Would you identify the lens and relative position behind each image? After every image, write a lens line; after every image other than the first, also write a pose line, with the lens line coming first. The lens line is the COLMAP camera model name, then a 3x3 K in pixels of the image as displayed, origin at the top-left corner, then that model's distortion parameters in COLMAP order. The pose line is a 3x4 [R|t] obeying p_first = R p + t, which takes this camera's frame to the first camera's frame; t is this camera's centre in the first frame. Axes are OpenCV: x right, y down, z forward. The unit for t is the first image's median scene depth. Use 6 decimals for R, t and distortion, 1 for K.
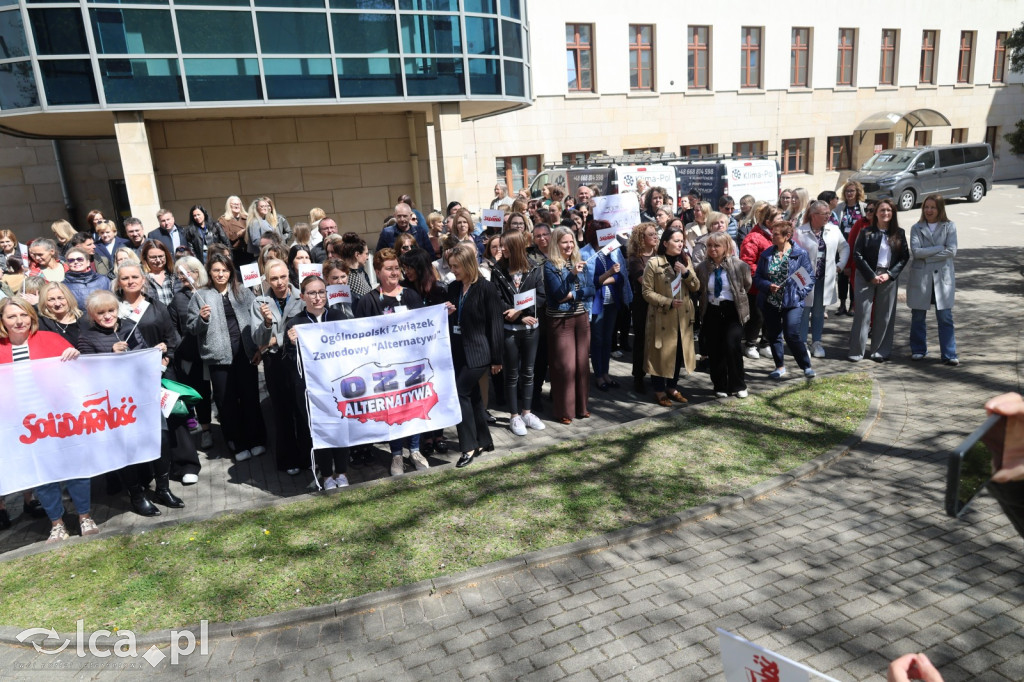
lens RADIAL K [[707.1, 0, 507.2], [0, 707.1, 336.4], [0, 0, 1]] dist [0.001854, 0.003029]
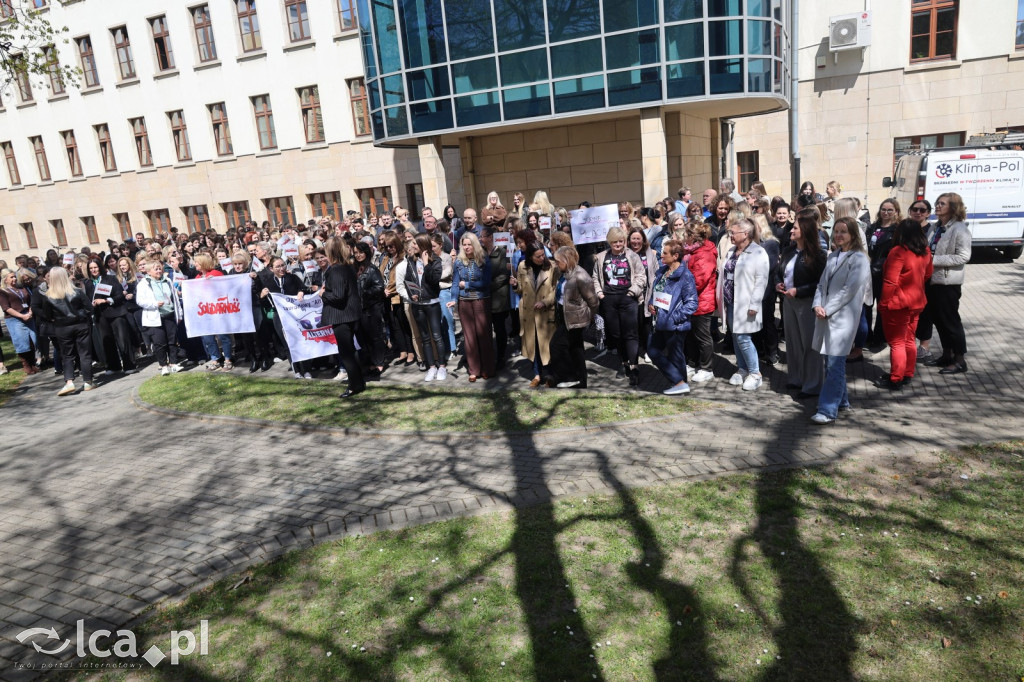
lens RADIAL K [[707.1, 0, 507.2], [0, 707.1, 336.4], [0, 0, 1]] dist [0.001854, 0.003029]
pose [[0.657370, 0.164655, -0.735360, 1.165523], [-0.132318, 0.985897, 0.102468, -0.110690], [0.741860, 0.029942, 0.669886, 0.184287]]
